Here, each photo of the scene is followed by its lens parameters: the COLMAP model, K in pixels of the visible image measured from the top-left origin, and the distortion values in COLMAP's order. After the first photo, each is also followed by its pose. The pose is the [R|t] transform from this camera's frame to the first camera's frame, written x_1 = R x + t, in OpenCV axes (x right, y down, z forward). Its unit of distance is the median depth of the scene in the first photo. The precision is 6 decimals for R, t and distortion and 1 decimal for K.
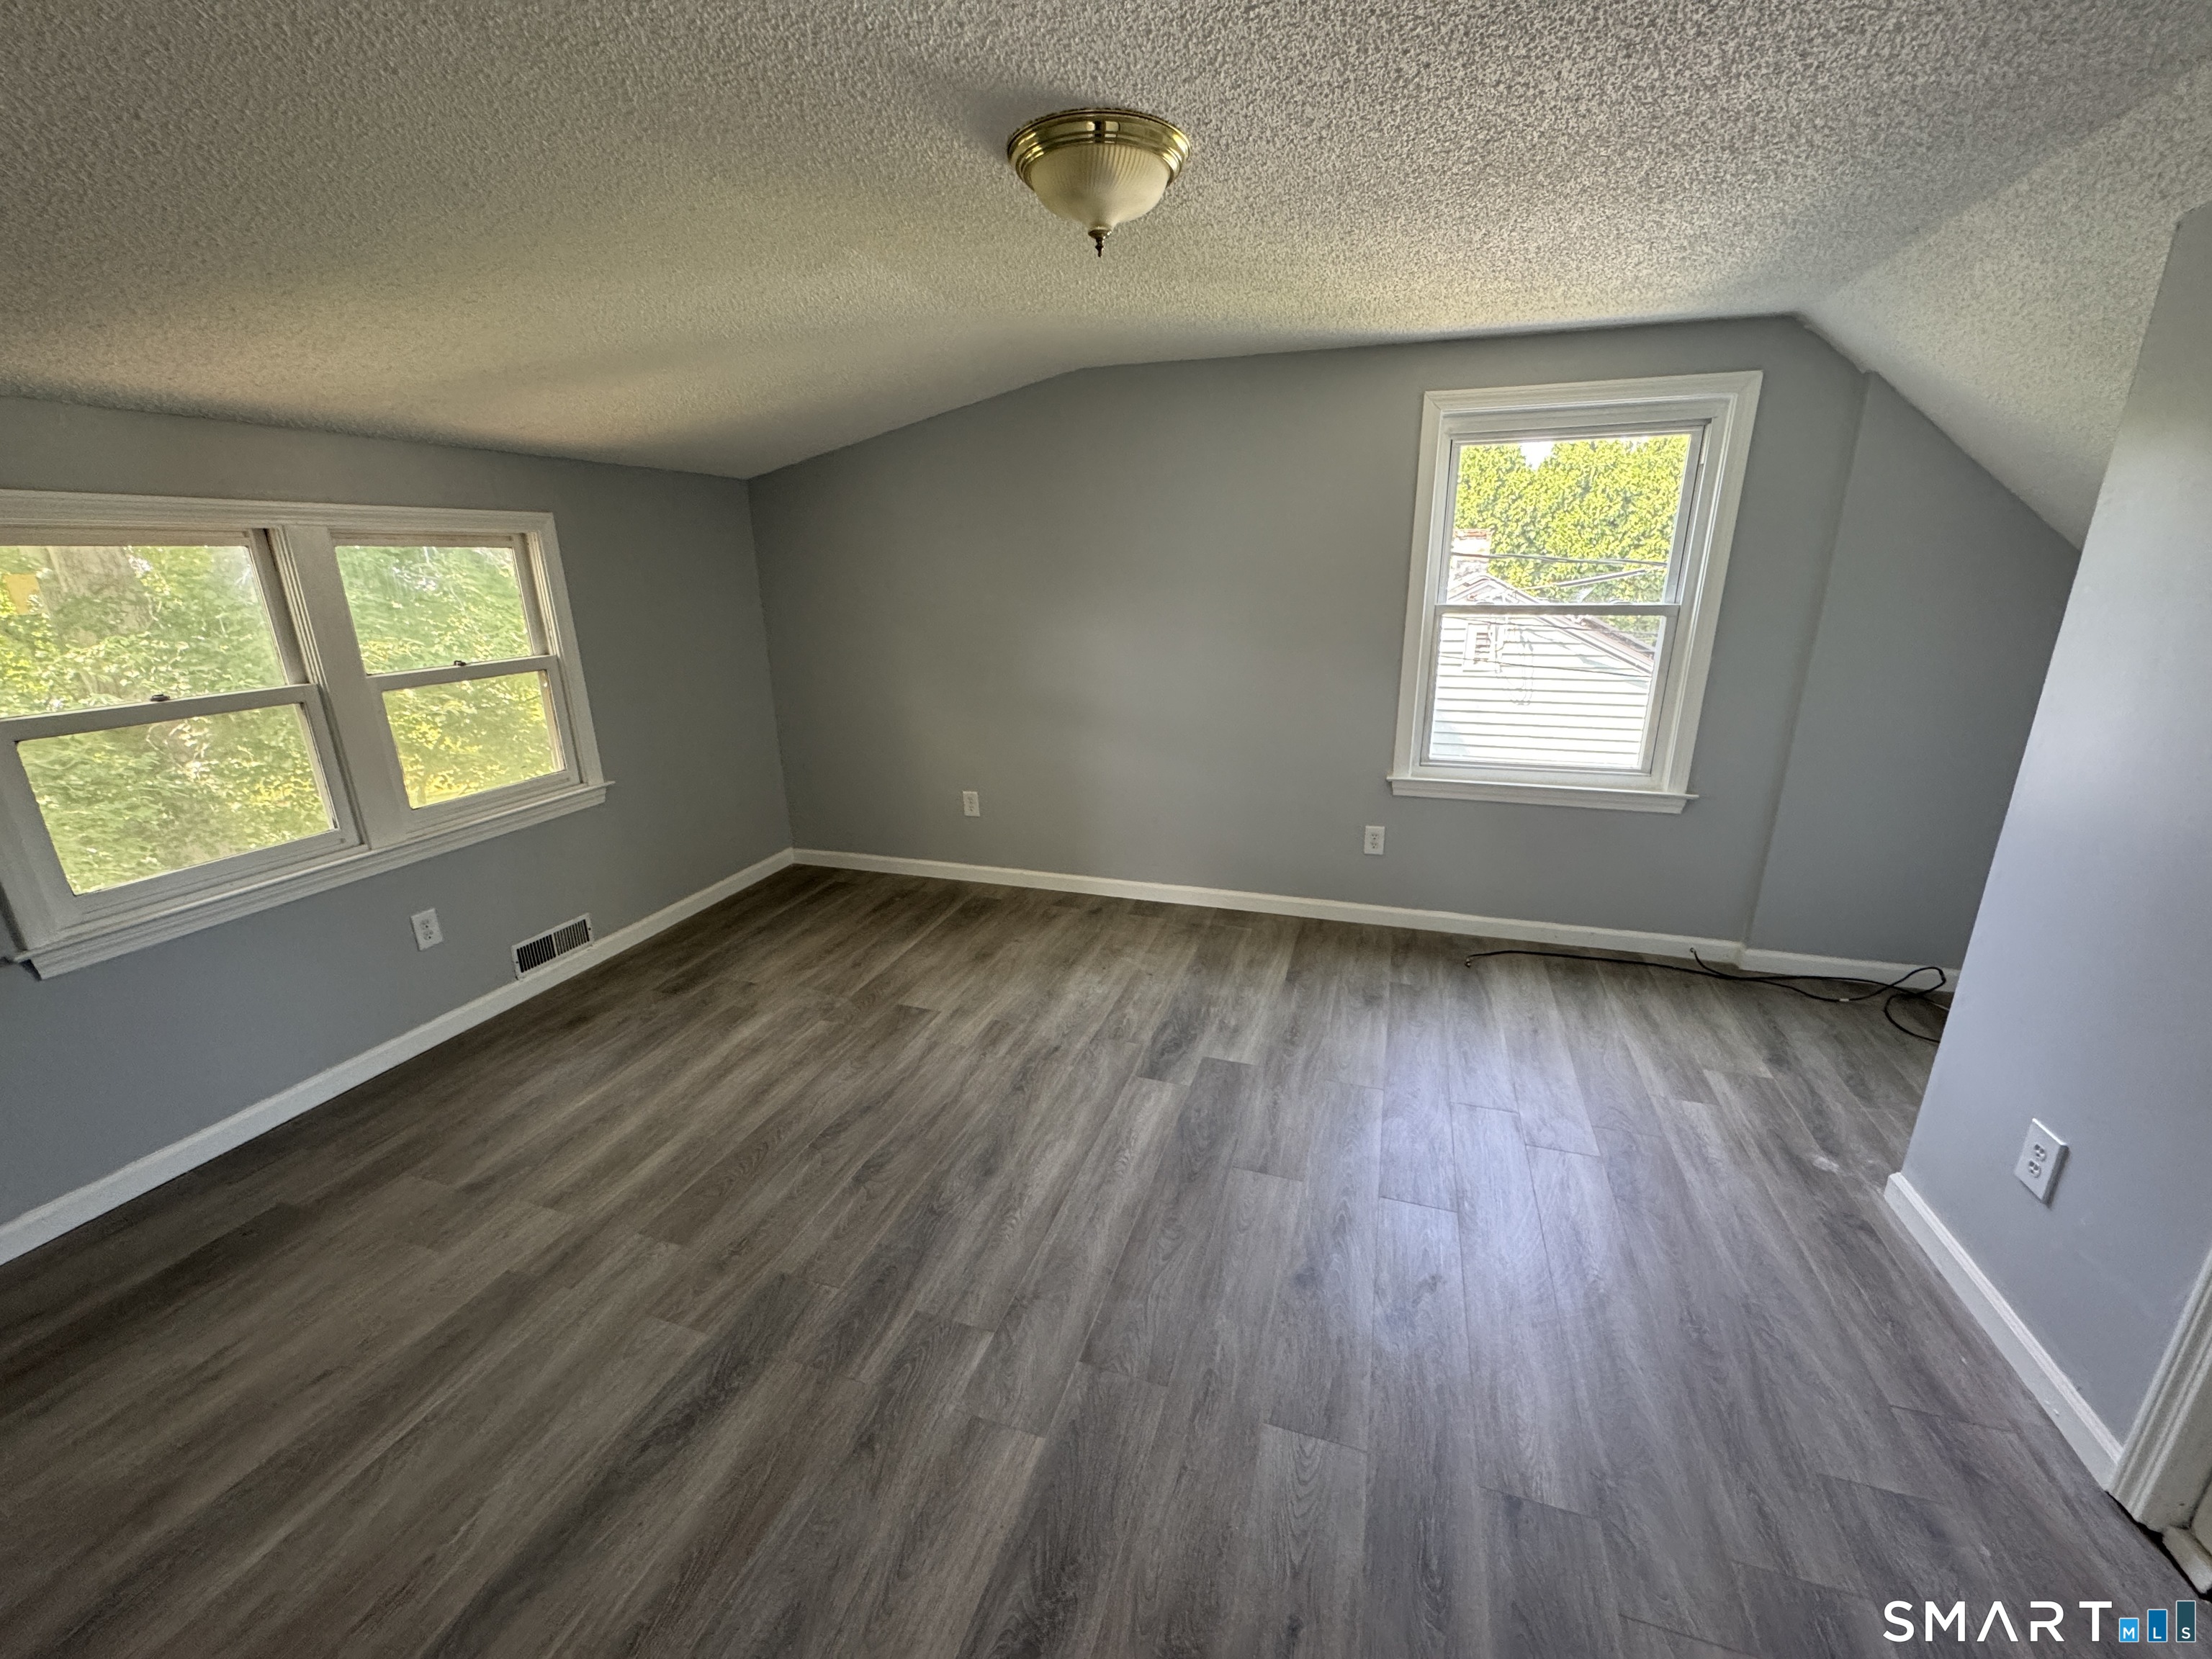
lens RADIAL K [[887.5, 0, 1098.6], [0, 887.5, 826.8], [0, 0, 1]] dist [0.002228, -0.000067]
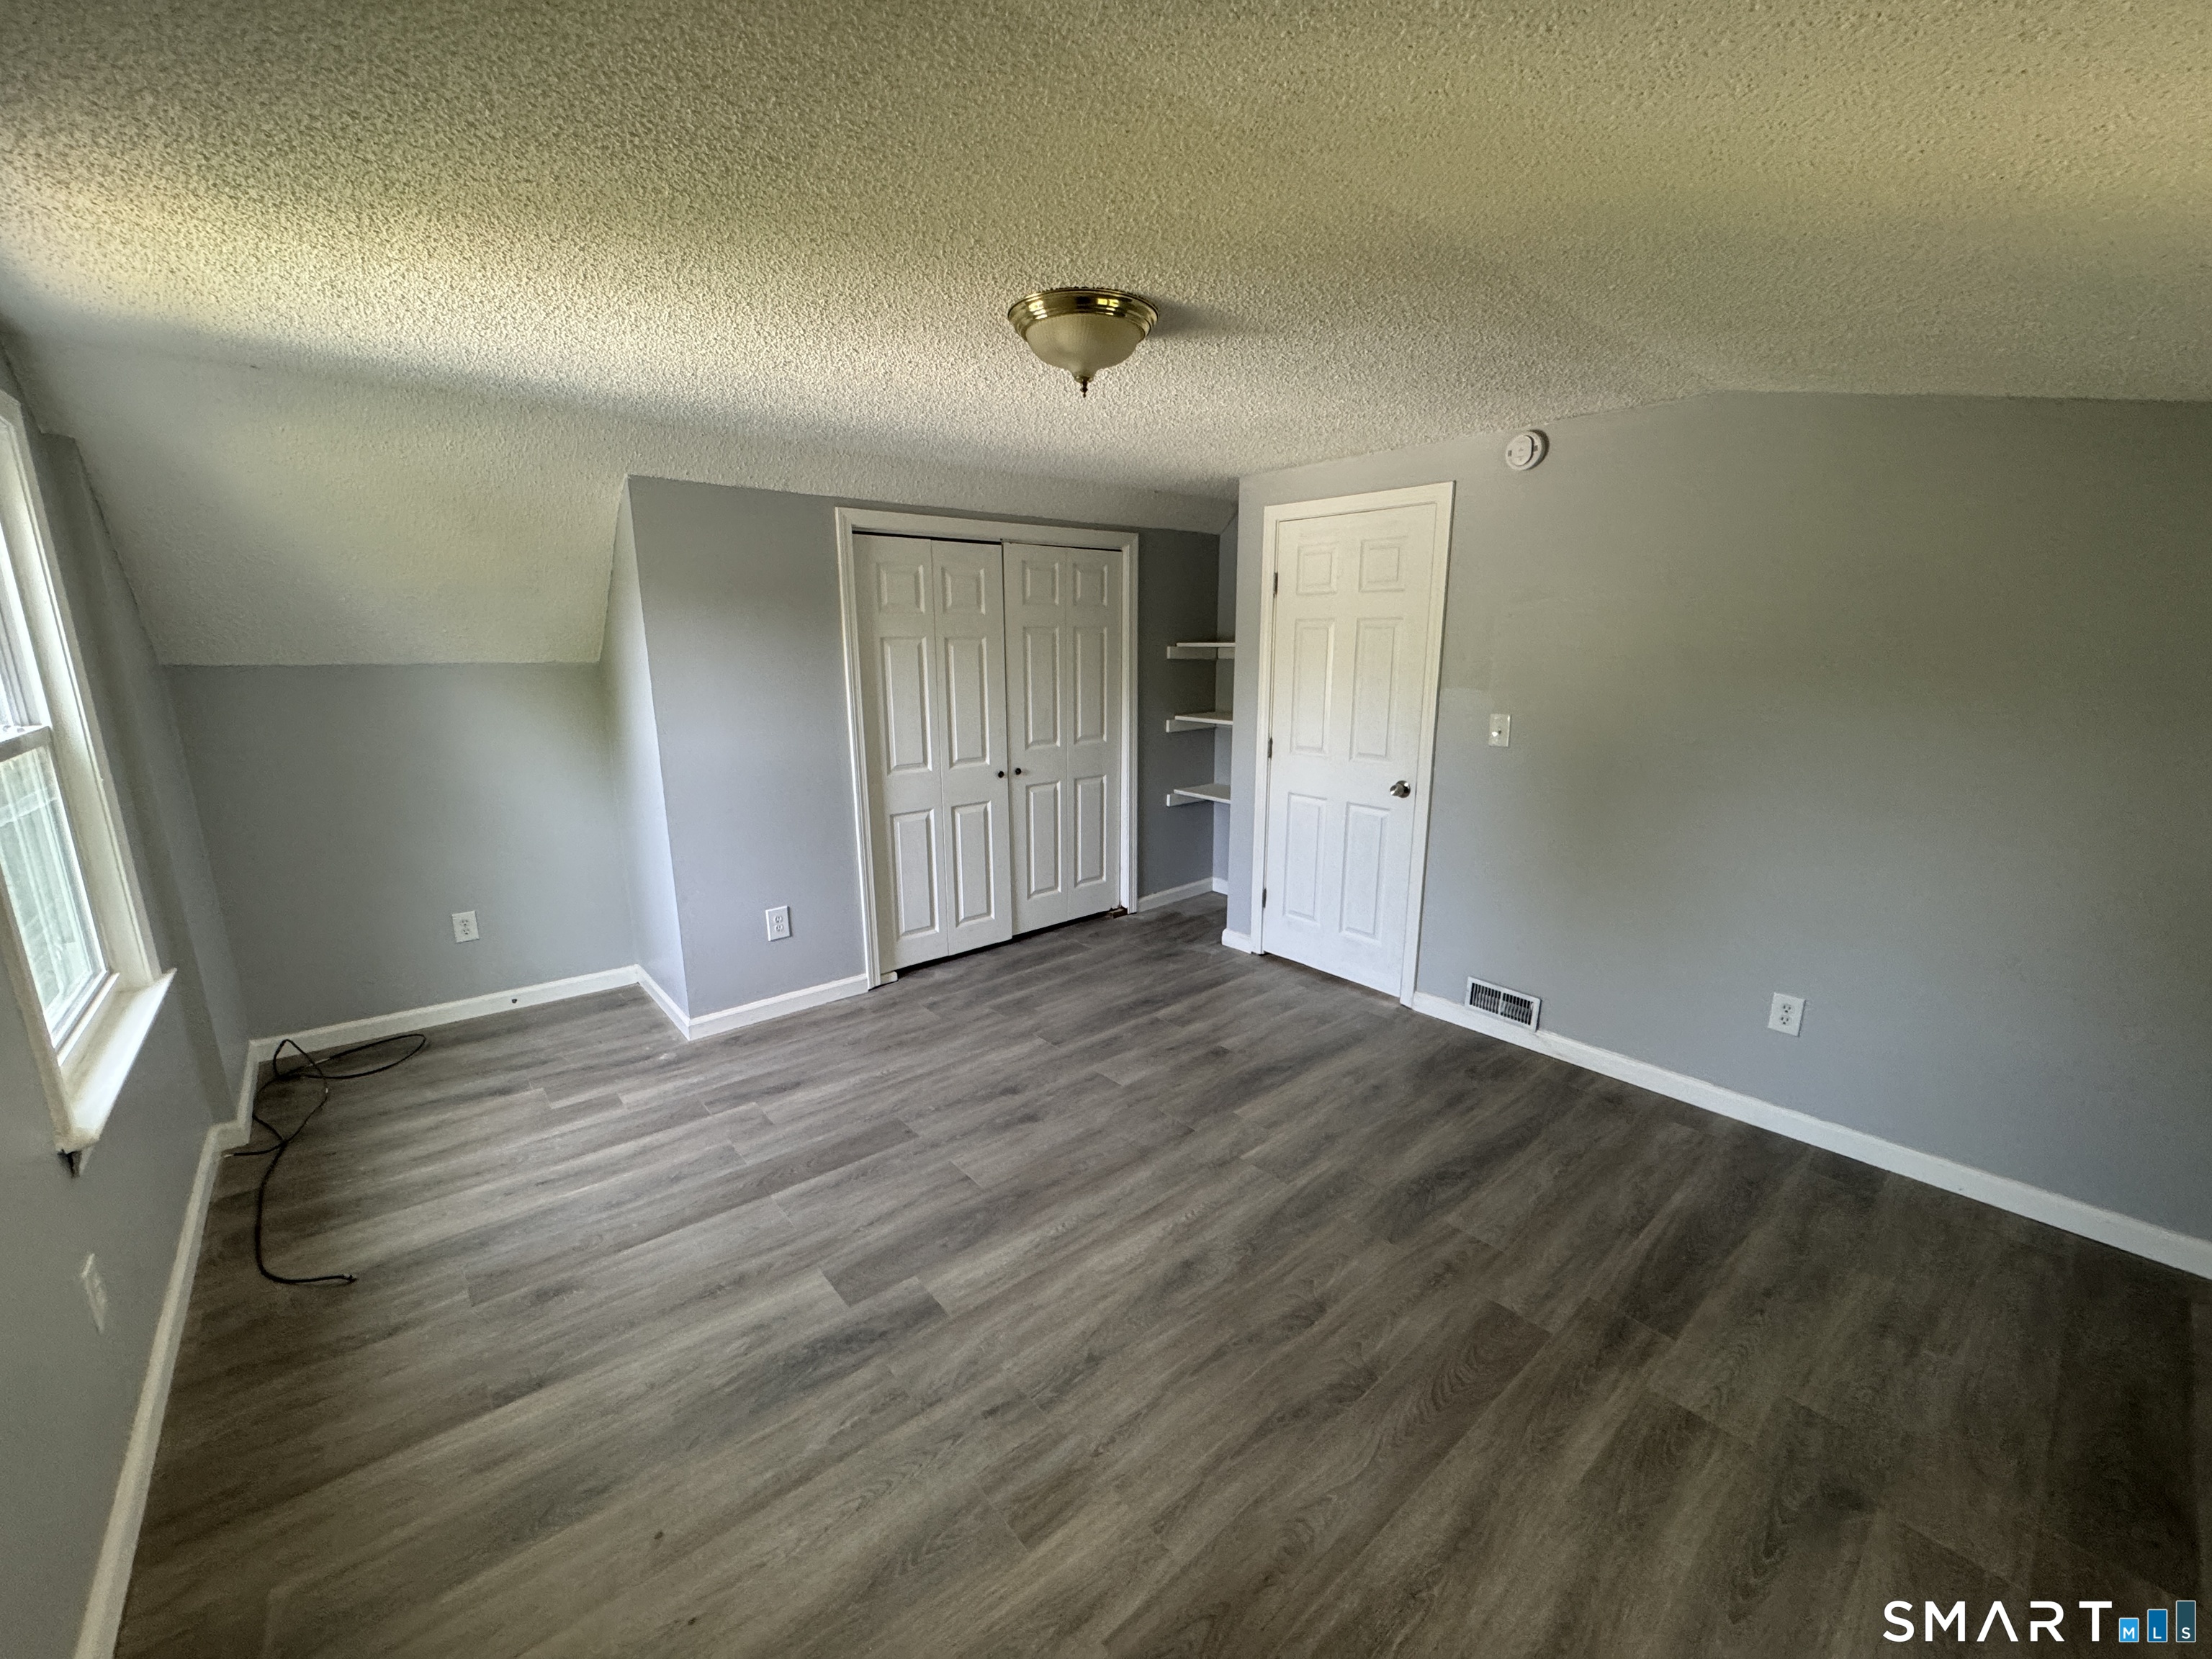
lens RADIAL K [[887.5, 0, 1104.4], [0, 887.5, 830.1], [0, 0, 1]] dist [0.002228, -0.000067]
pose [[-0.854981, -0.099451, 0.509036, -0.434224], [0.162756, 0.880426, 0.445376, -0.417757], [-0.492462, 0.463637, -0.736561, 1.358119]]
